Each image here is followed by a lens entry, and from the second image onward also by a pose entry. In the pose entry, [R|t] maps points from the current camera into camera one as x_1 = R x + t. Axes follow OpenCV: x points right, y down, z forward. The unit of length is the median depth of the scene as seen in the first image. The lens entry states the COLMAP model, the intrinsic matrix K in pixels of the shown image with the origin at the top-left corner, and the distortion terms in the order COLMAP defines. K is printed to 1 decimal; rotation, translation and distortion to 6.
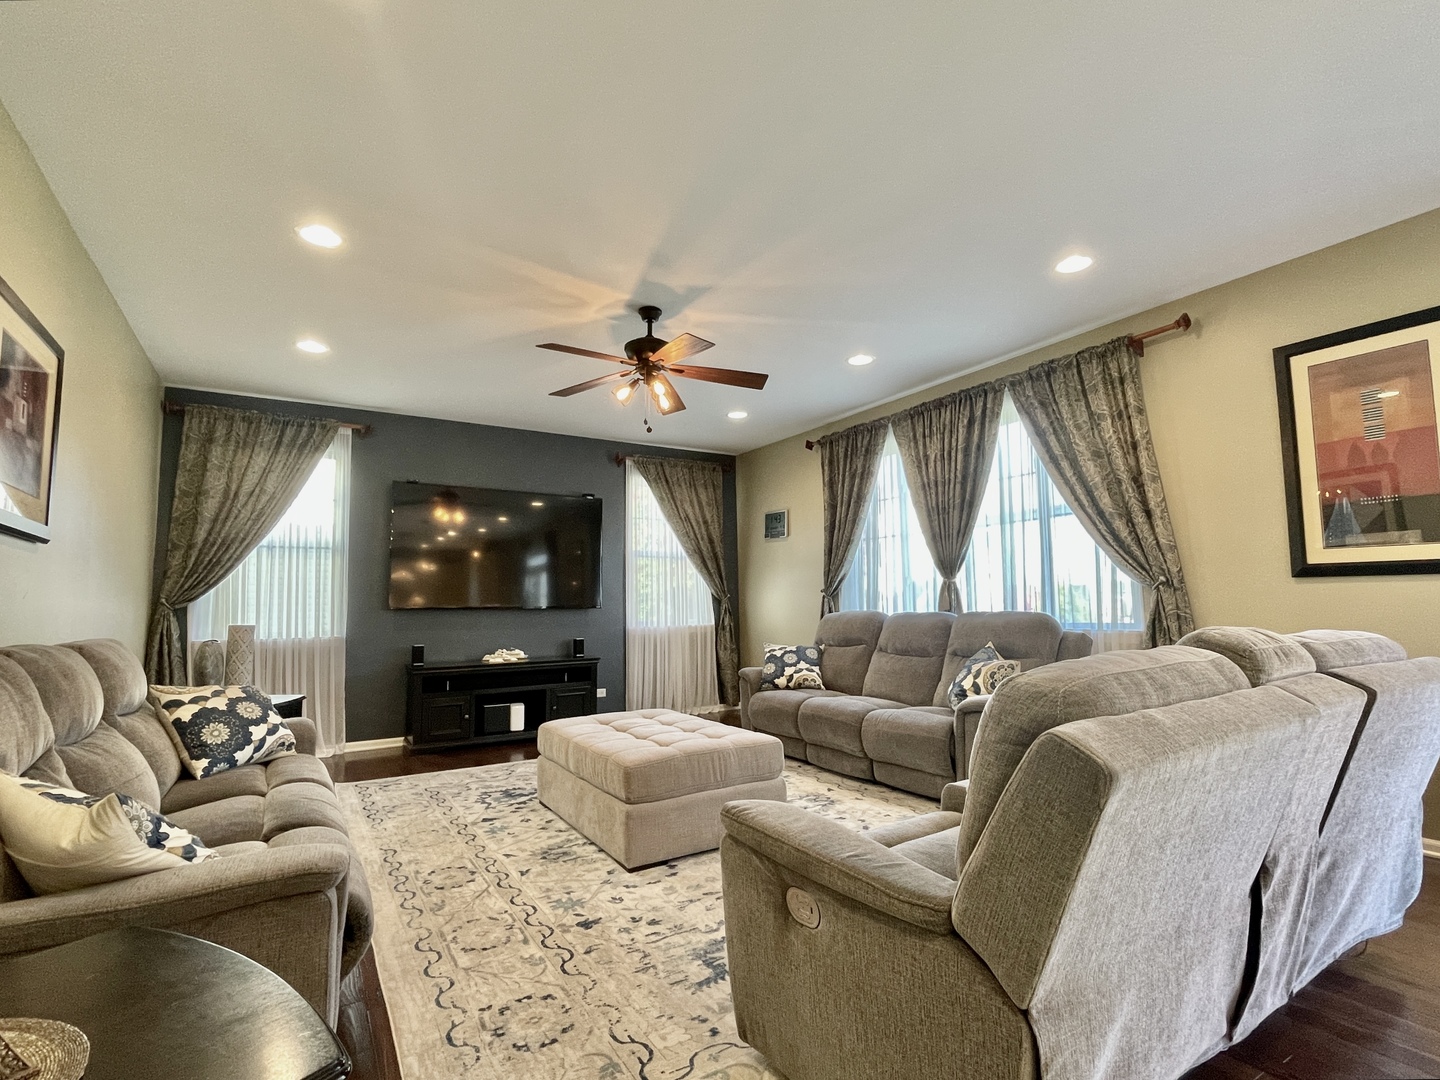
lens RADIAL K [[670.6, 0, 720.0], [0, 670.6, 540.0], [0, 0, 1]] dist [-0.000559, 0.000677]
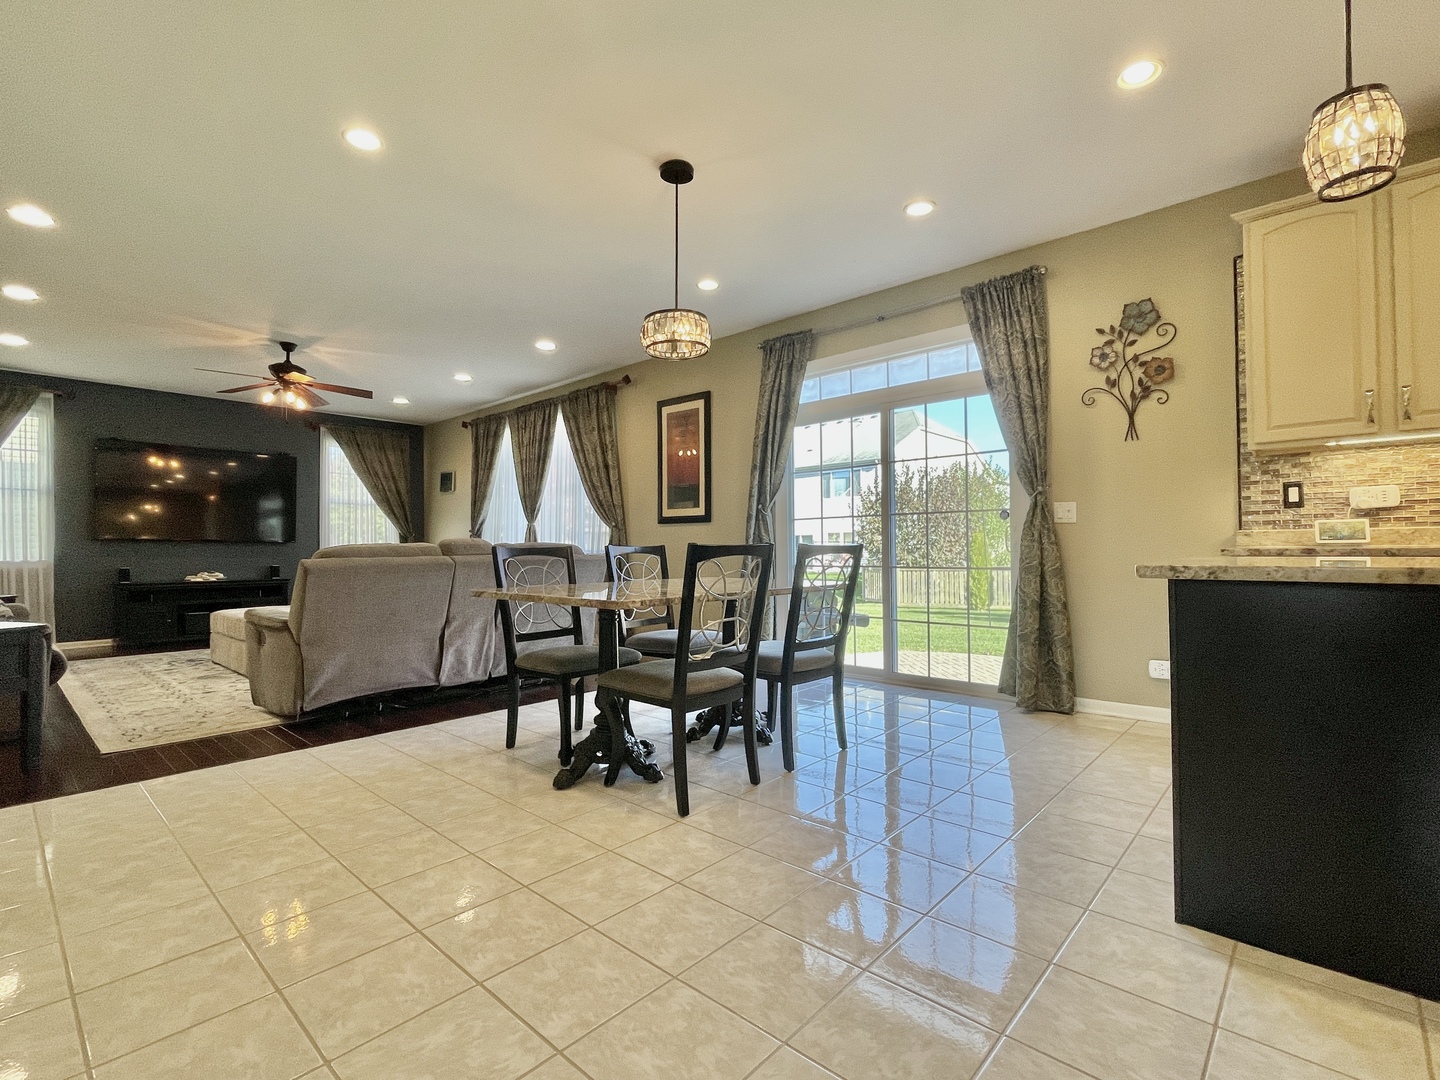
lens RADIAL K [[670.6, 0, 720.0], [0, 670.6, 540.0], [0, 0, 1]] dist [-0.000559, 0.000677]
pose [[0.962599, 0.010175, 0.270738, 0.303752], [-0.030494, 0.997014, 0.070949, -0.022948], [-0.269207, -0.076552, 0.960035, -0.543066]]
